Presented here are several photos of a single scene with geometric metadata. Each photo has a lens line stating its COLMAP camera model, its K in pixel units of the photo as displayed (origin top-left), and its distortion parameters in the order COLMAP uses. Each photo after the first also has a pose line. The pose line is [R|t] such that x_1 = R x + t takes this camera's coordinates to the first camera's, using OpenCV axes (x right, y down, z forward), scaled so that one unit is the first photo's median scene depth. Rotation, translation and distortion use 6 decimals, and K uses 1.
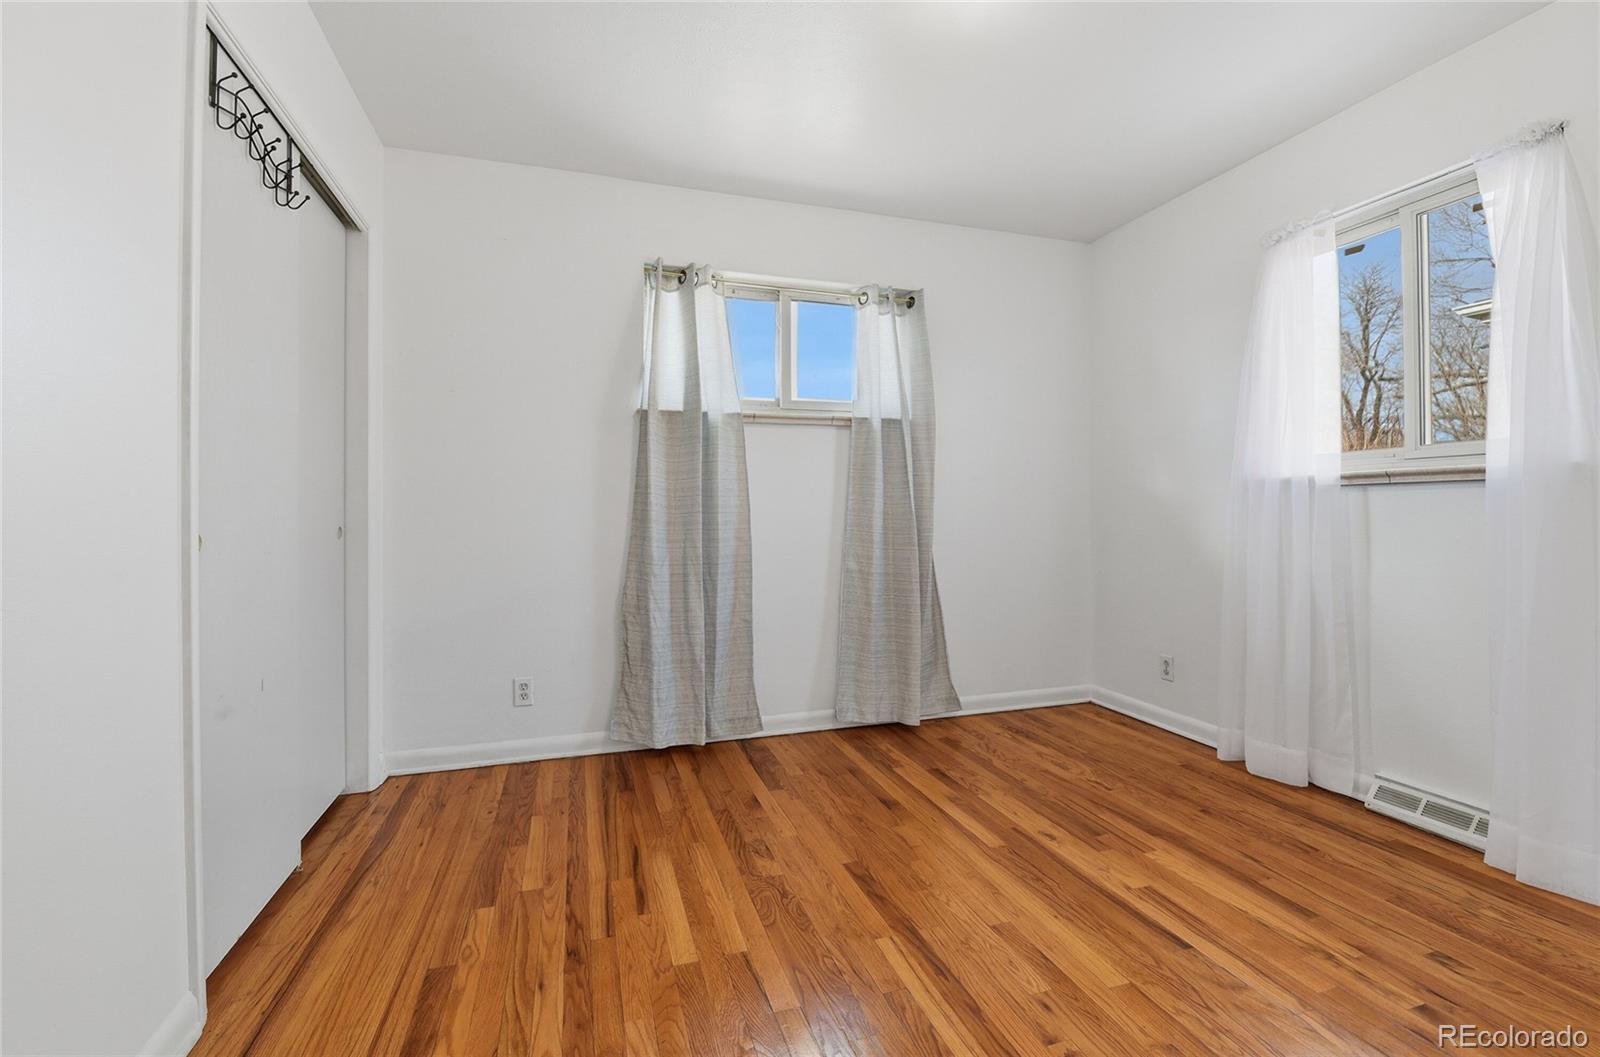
lens RADIAL K [[690.2, 0, 800.0], [0, 690.2, 528.5], [0, 0, 1]] dist [-0.002874, -0.009220]
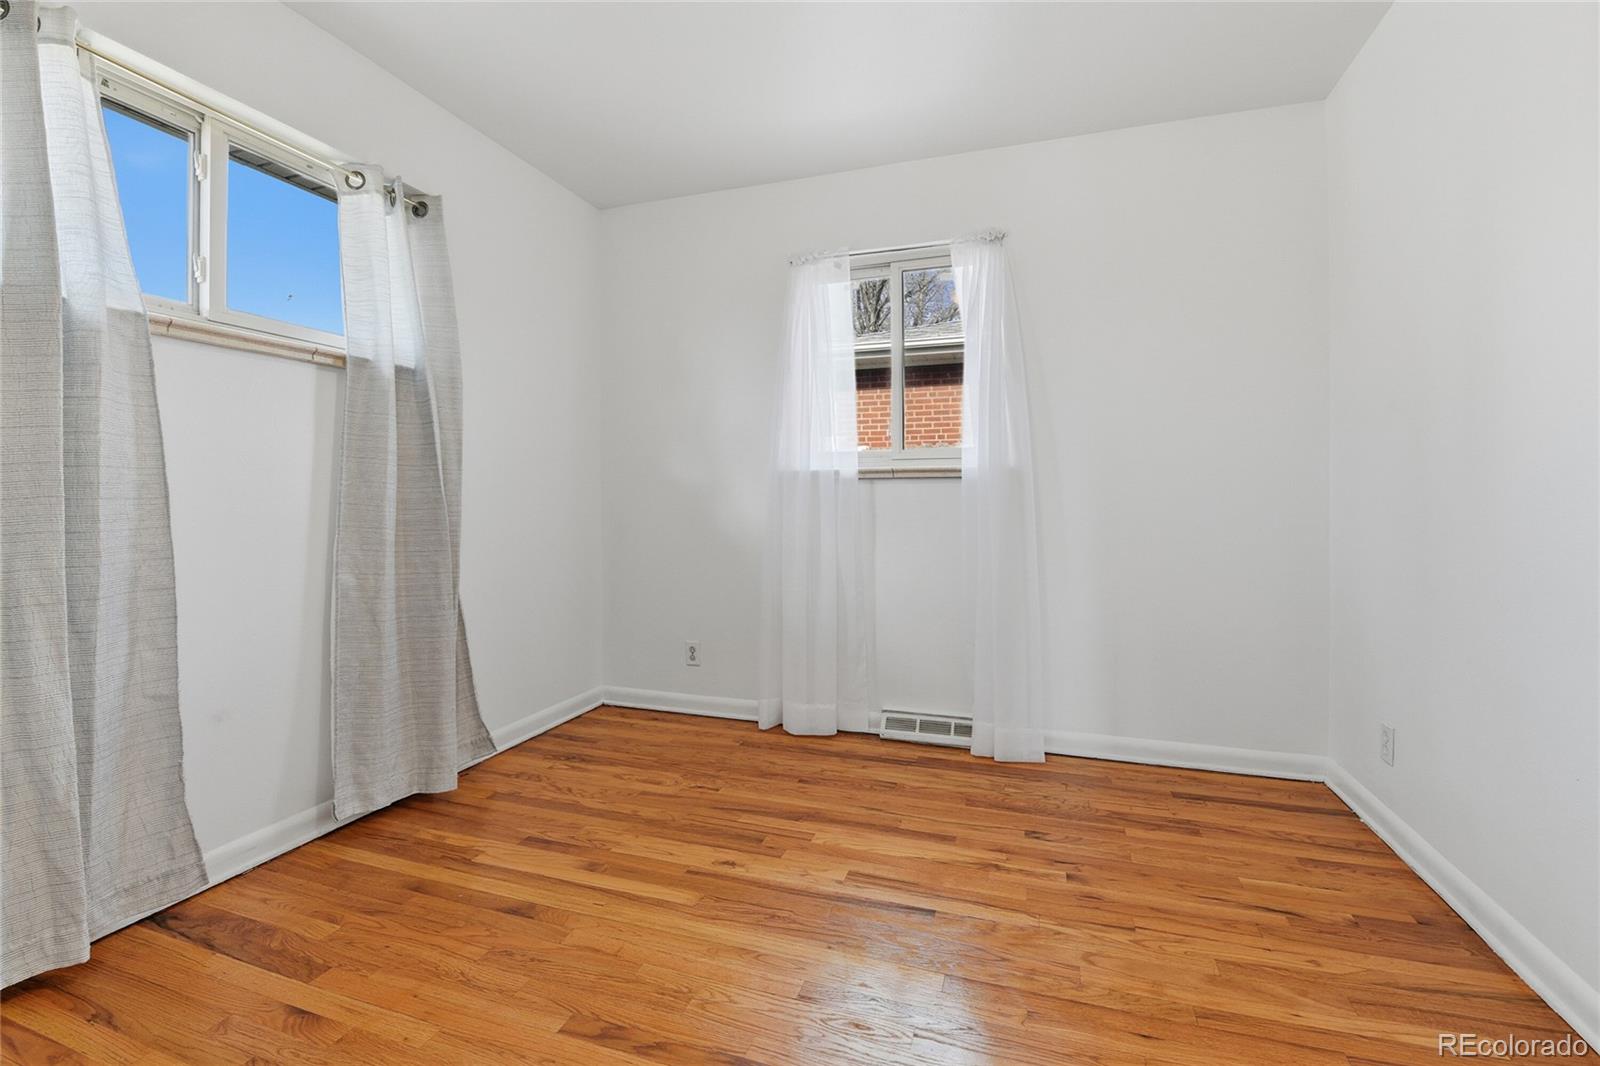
lens RADIAL K [[702.5, 0, 801.9], [0, 702.5, 517.1], [0, 0, 1]] dist [-0.002088, -0.010598]
pose [[0.598333, -0.016450, 0.801079, -0.240604], [0.016108, 0.999834, 0.008501, -0.005947], [-0.801086, 0.007817, 0.598498, 0.301932]]
